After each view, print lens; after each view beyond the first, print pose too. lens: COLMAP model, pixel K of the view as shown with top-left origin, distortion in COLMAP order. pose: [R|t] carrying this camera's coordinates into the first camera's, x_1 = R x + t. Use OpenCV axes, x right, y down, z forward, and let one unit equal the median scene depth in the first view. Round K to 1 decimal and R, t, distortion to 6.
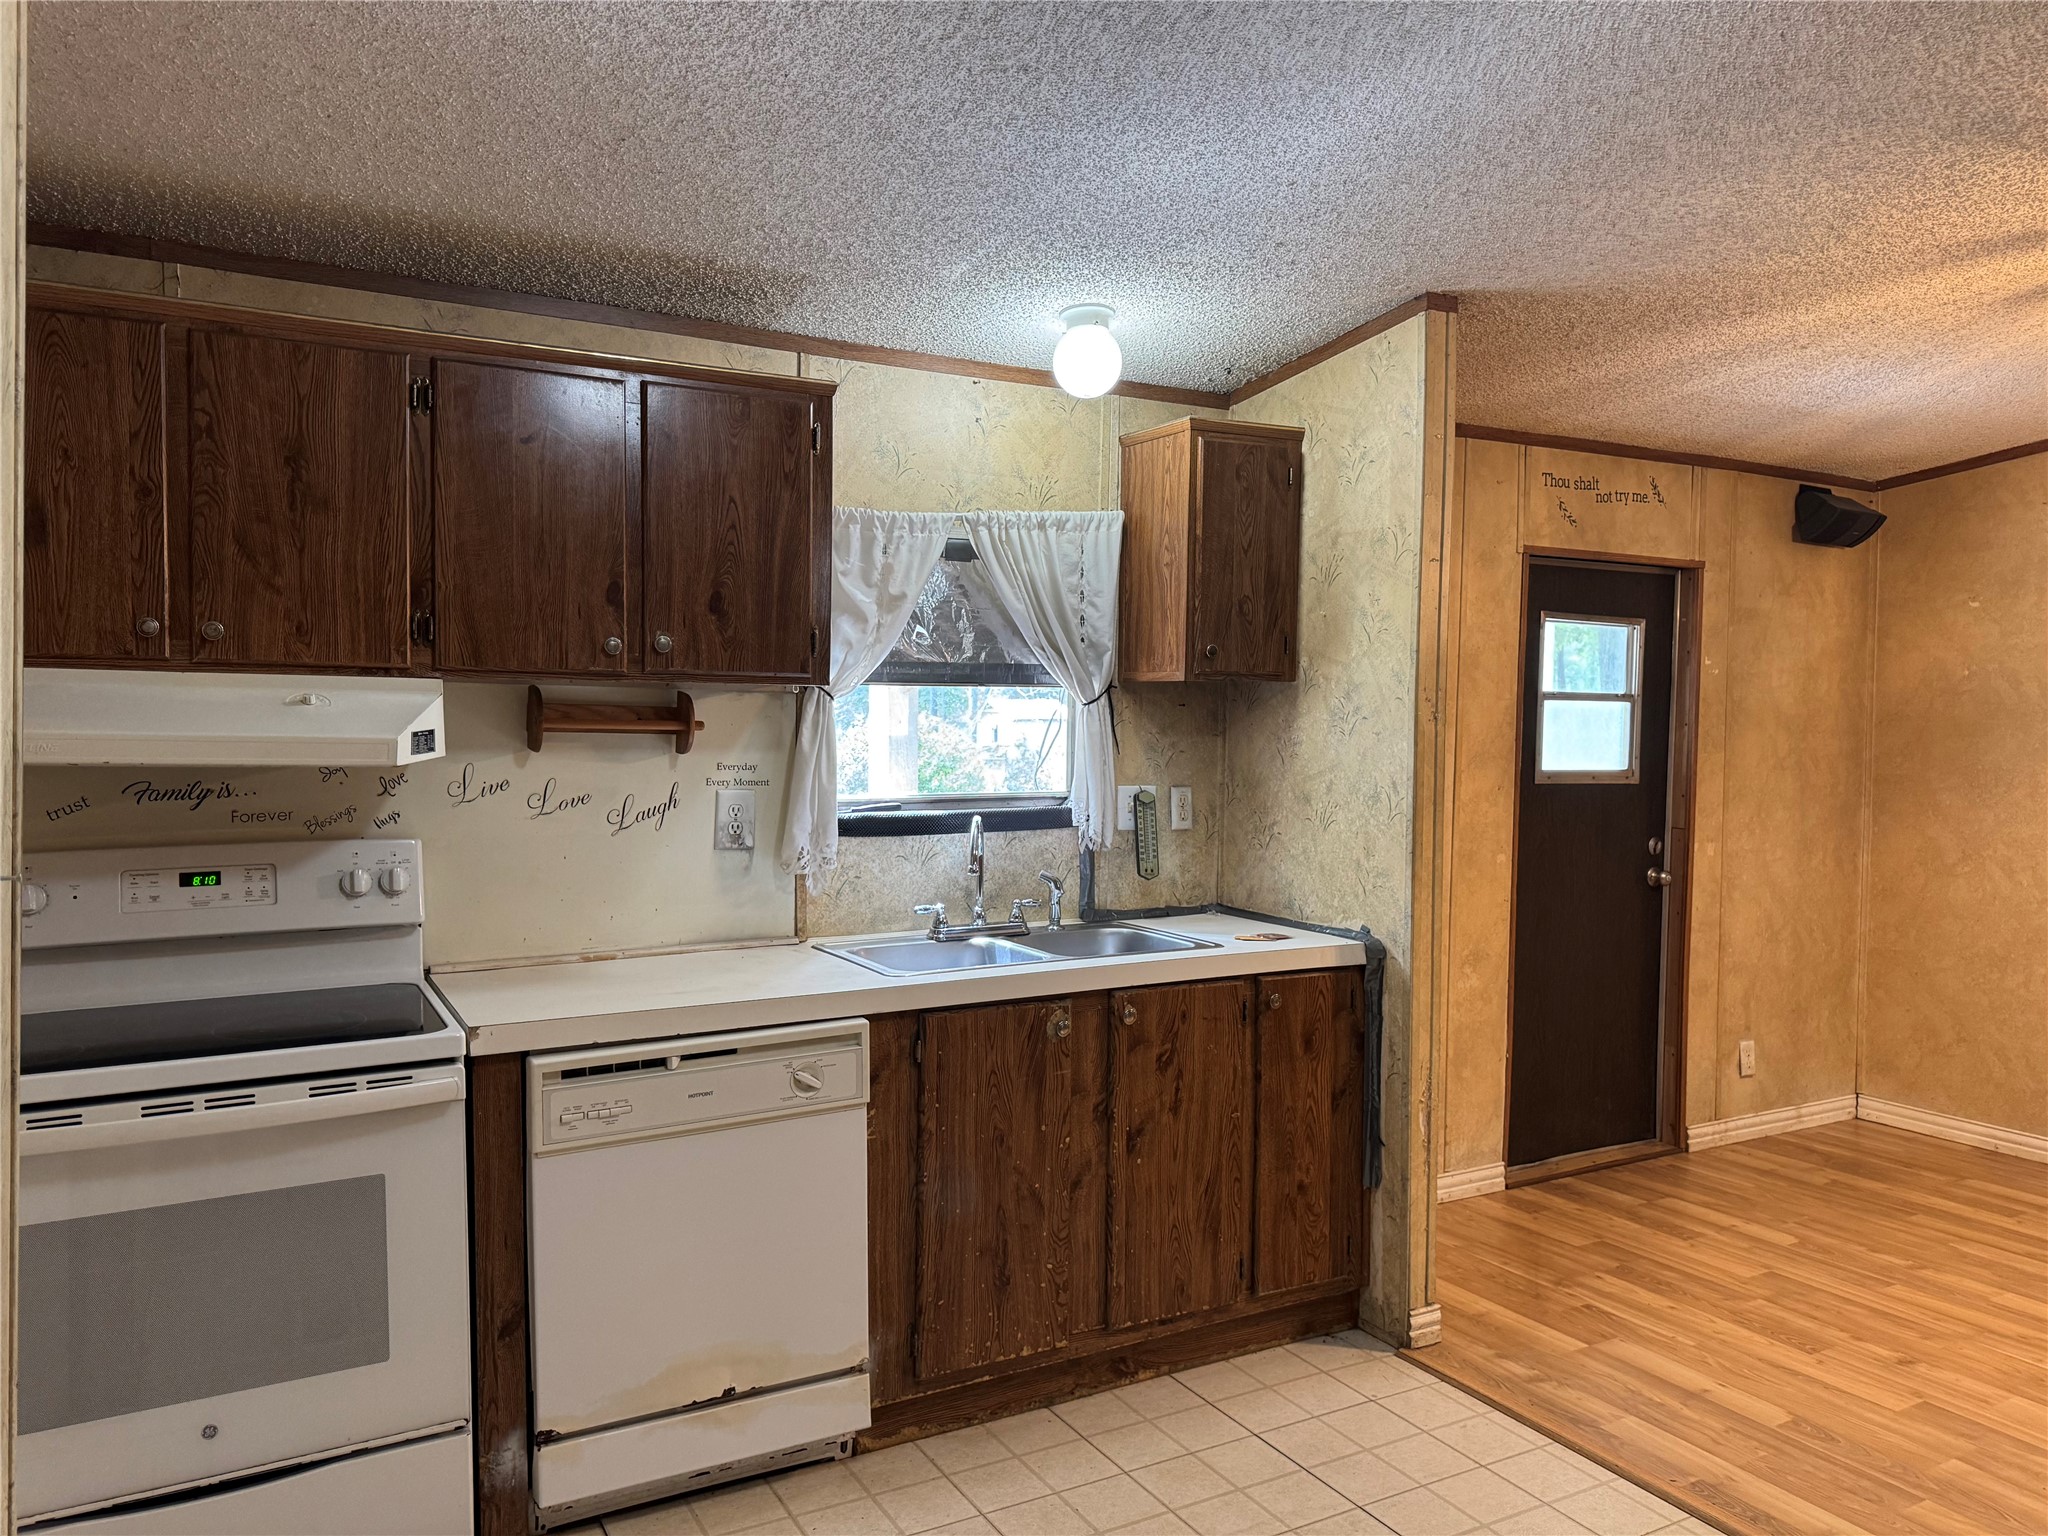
lens RADIAL K [[1440.2, 0, 1006.7], [0, 1440.2, 753.3], [0, 0, 1]] dist [0.059616, -0.072855]
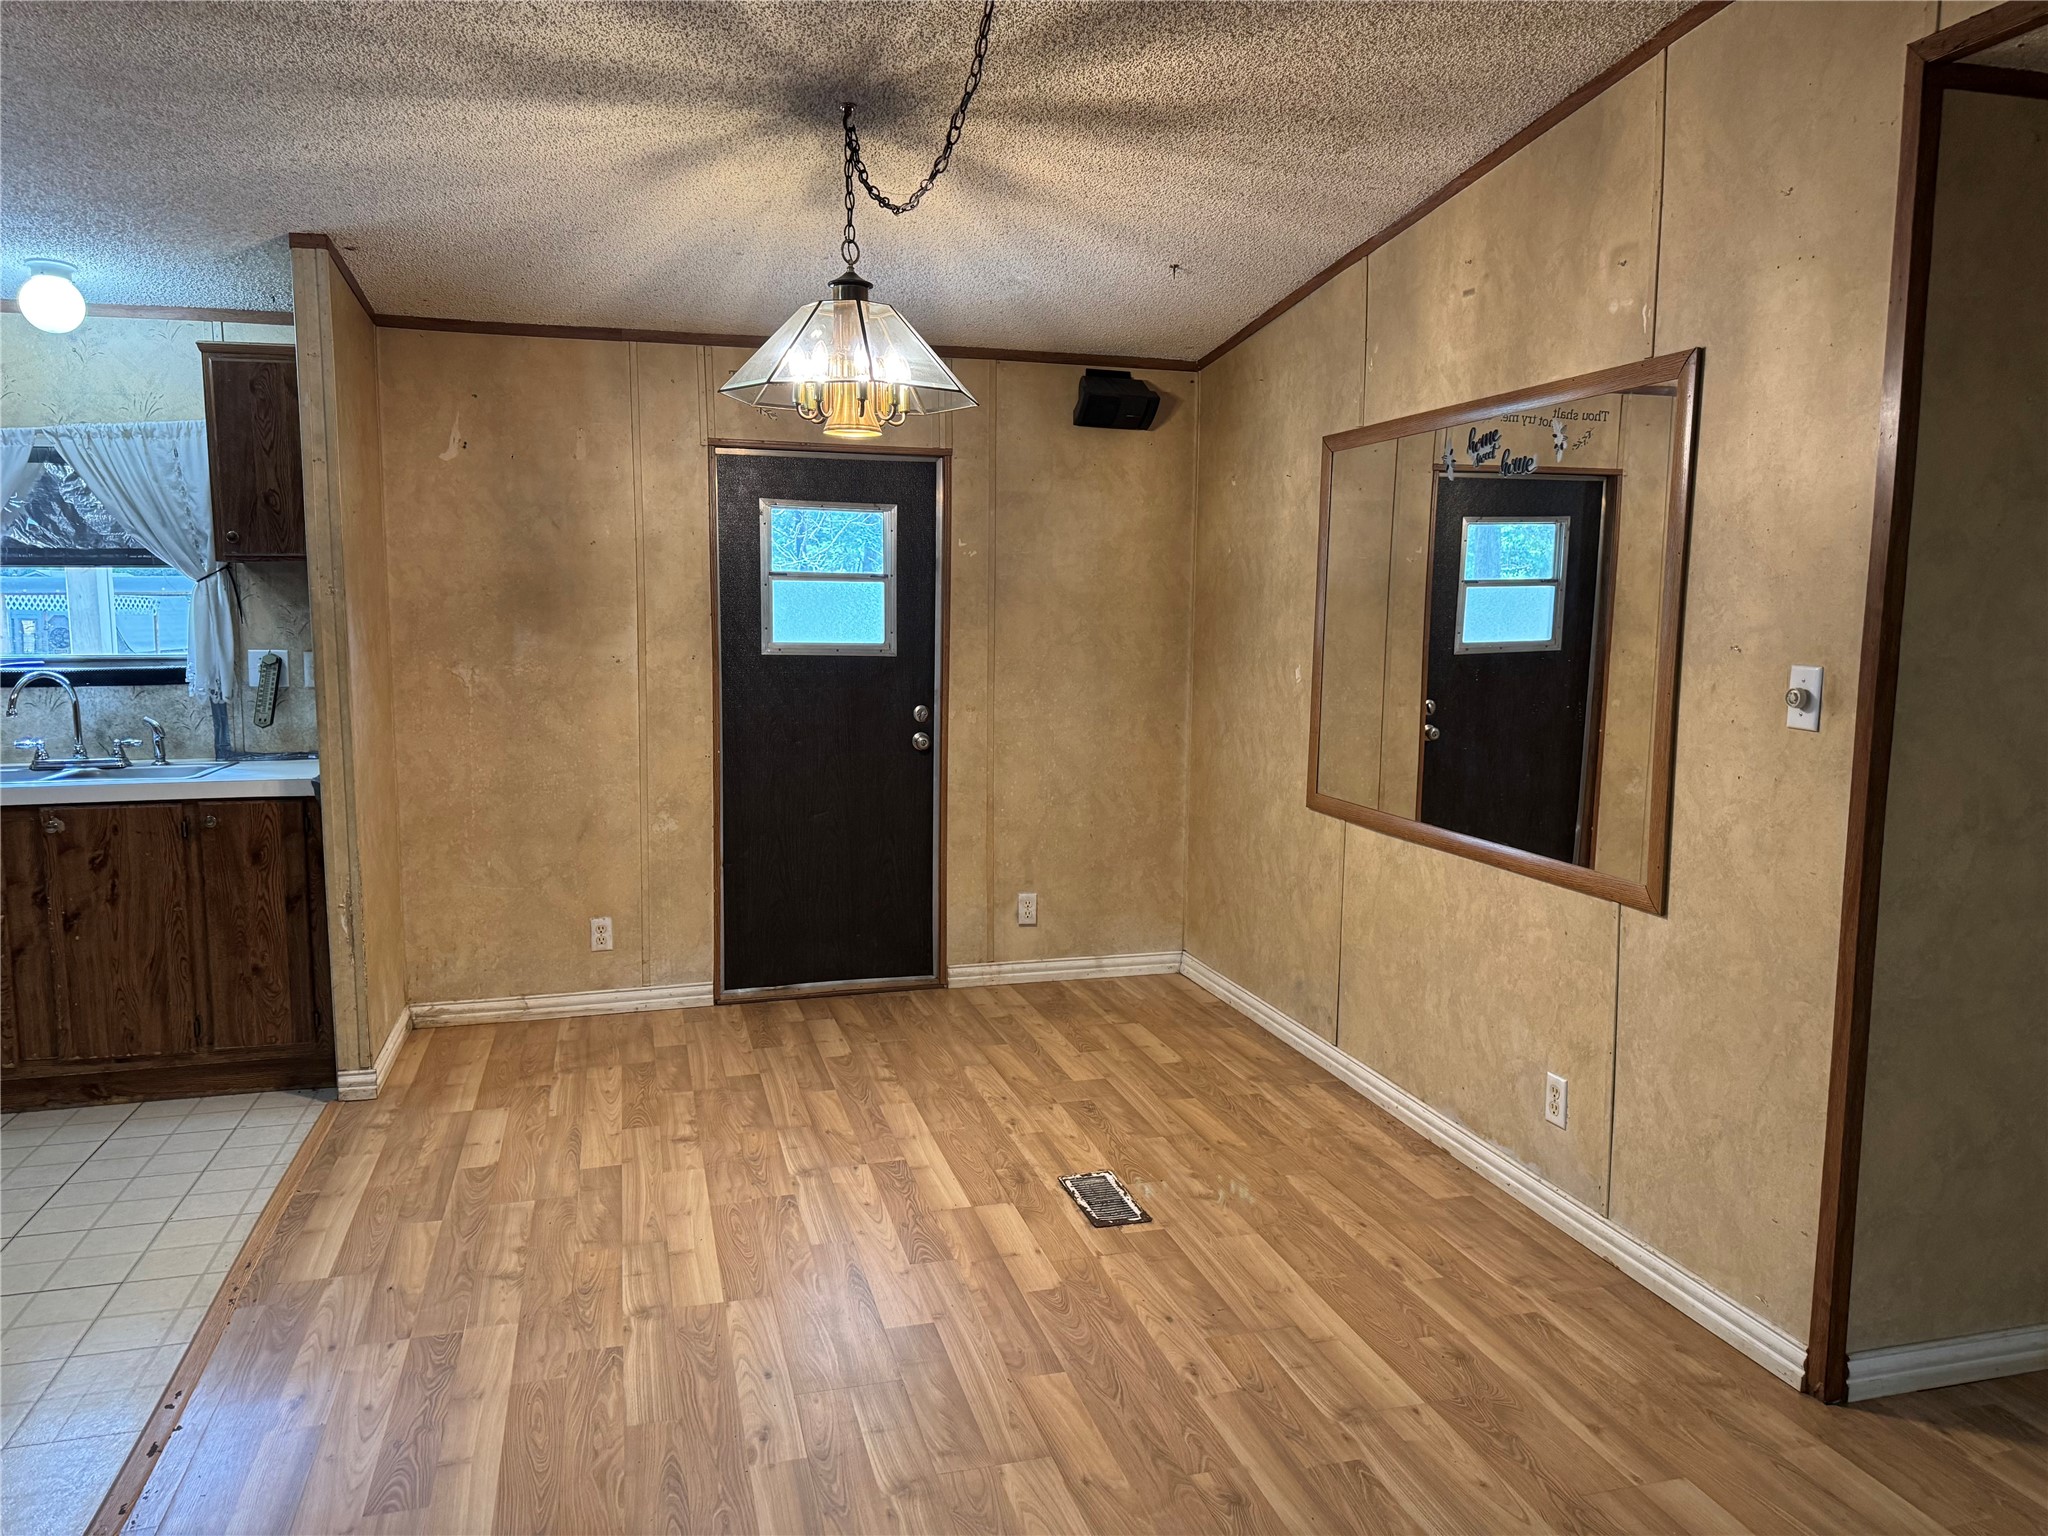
lens RADIAL K [[1440.2, 0, 1022.7], [0, 1440.2, 768.9], [0, 0, 1]] dist [0.059616, -0.072855]
pose [[0.975132, 0.026632, -0.220017, 1.021686], [-0.005540, 0.995373, 0.095931, 0.001280], [0.221554, -0.092326, 0.970768, -0.055548]]
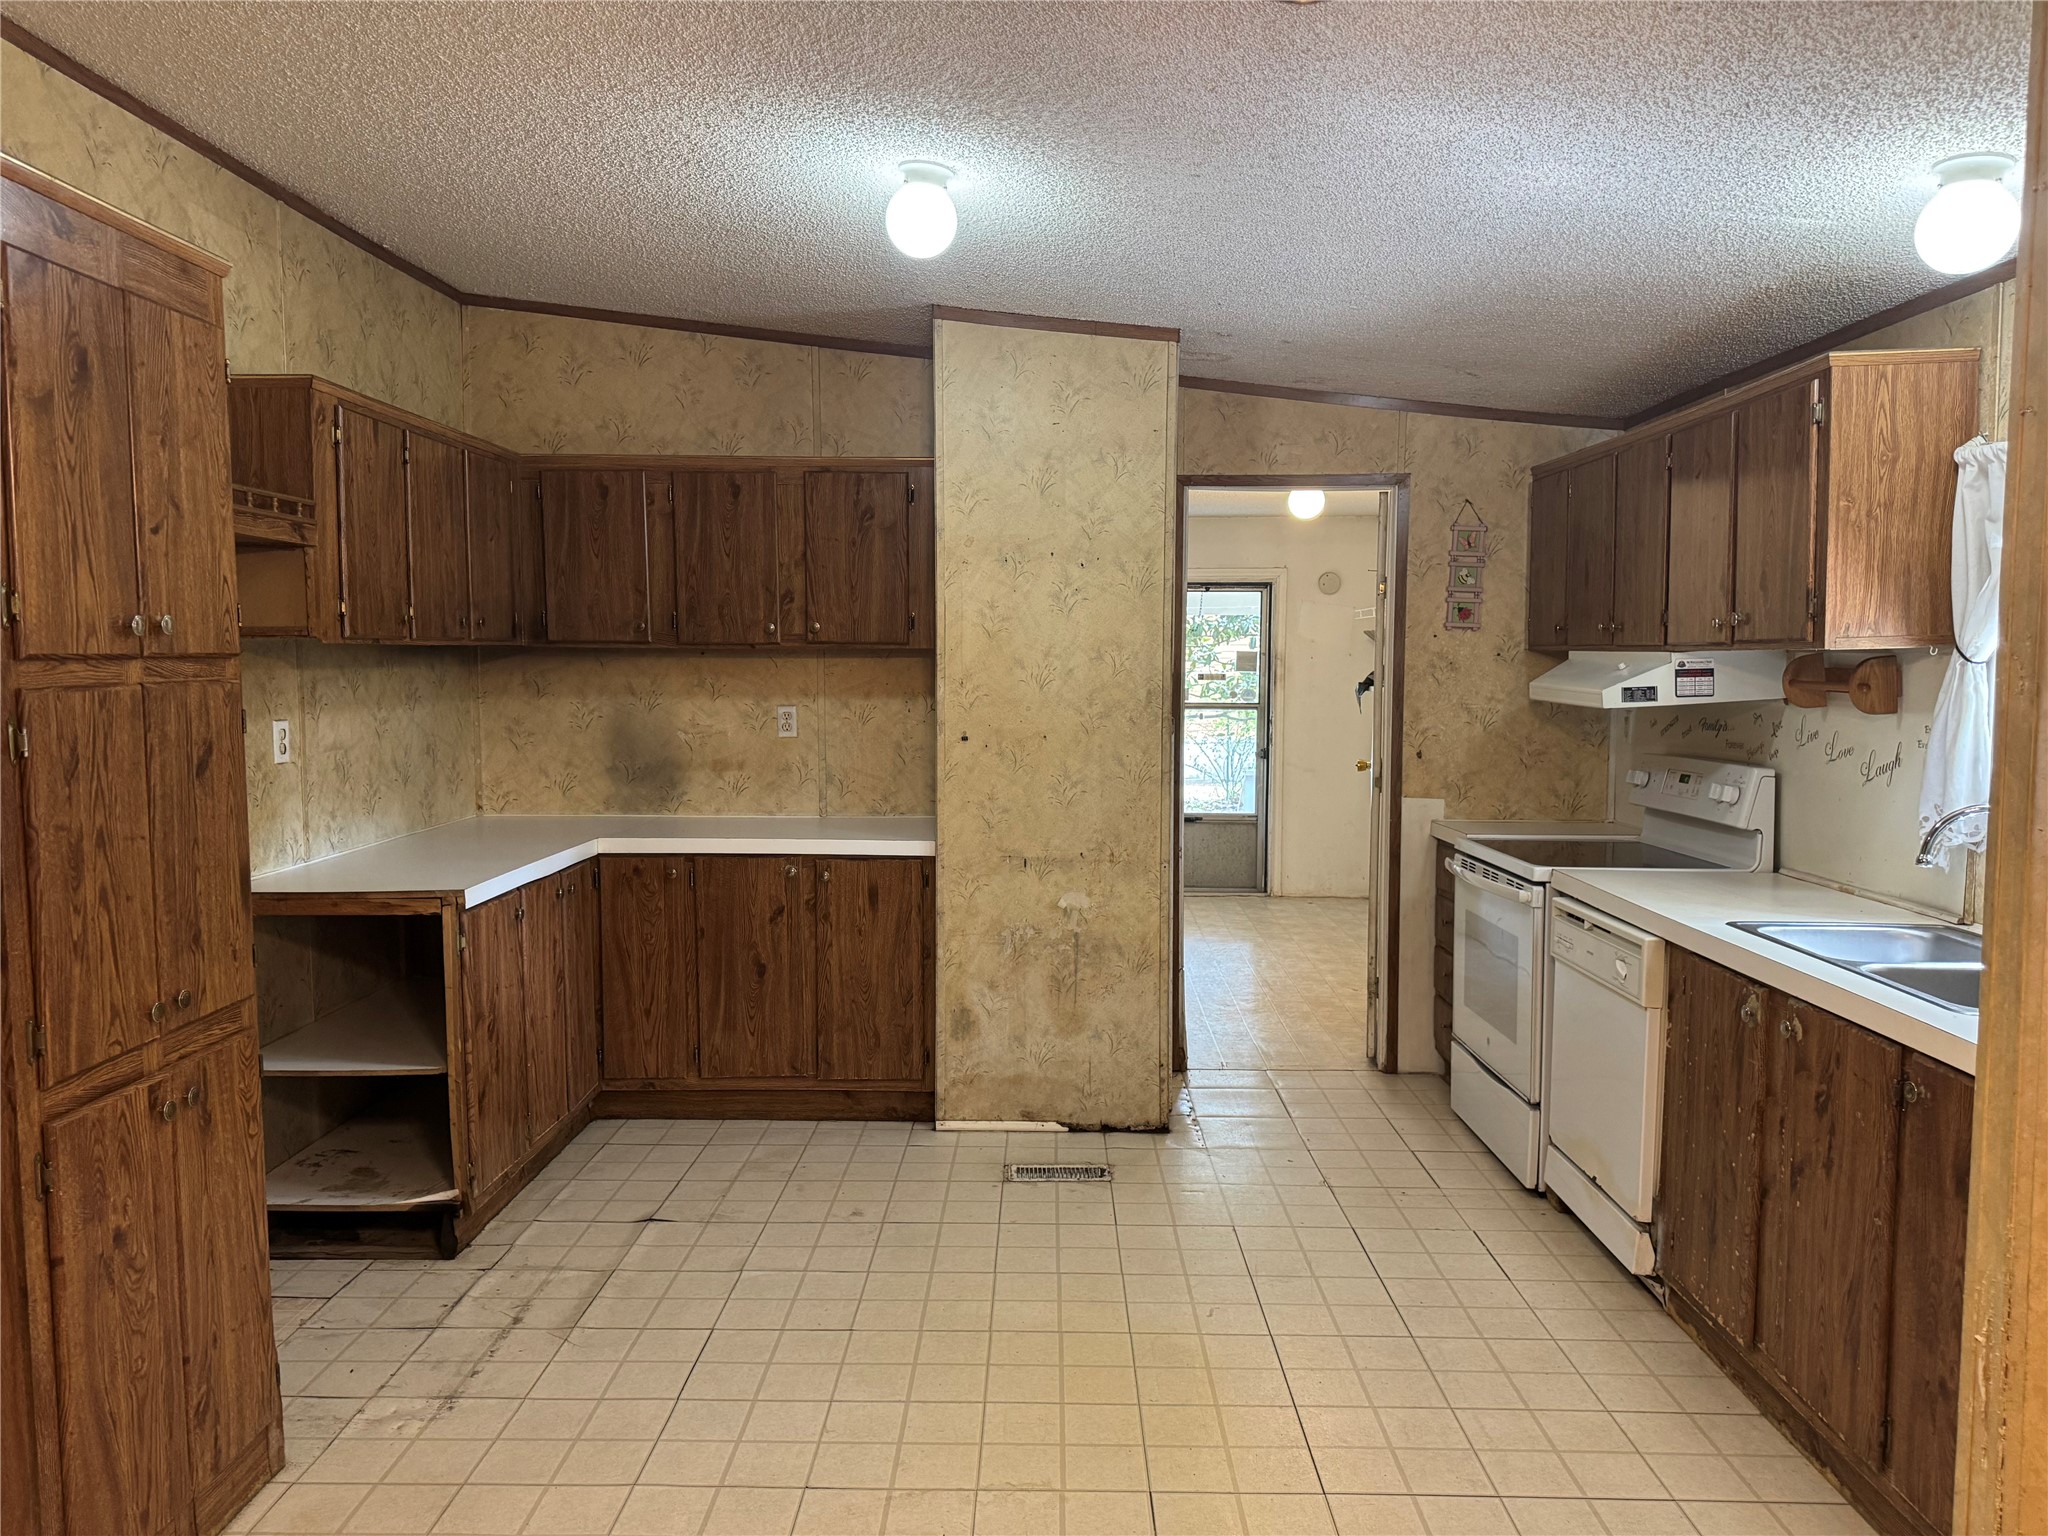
lens RADIAL K [[1474.3, 0, 1015.7], [0, 1474.3, 771.3], [0, 0, 1]] dist [0.012562, 0.001724]
pose [[-0.493822, 0.061224, -0.867405, 0.904425], [-0.023289, 0.996229, 0.083576, -0.029683], [0.869251, 0.061473, -0.490534, 0.860970]]
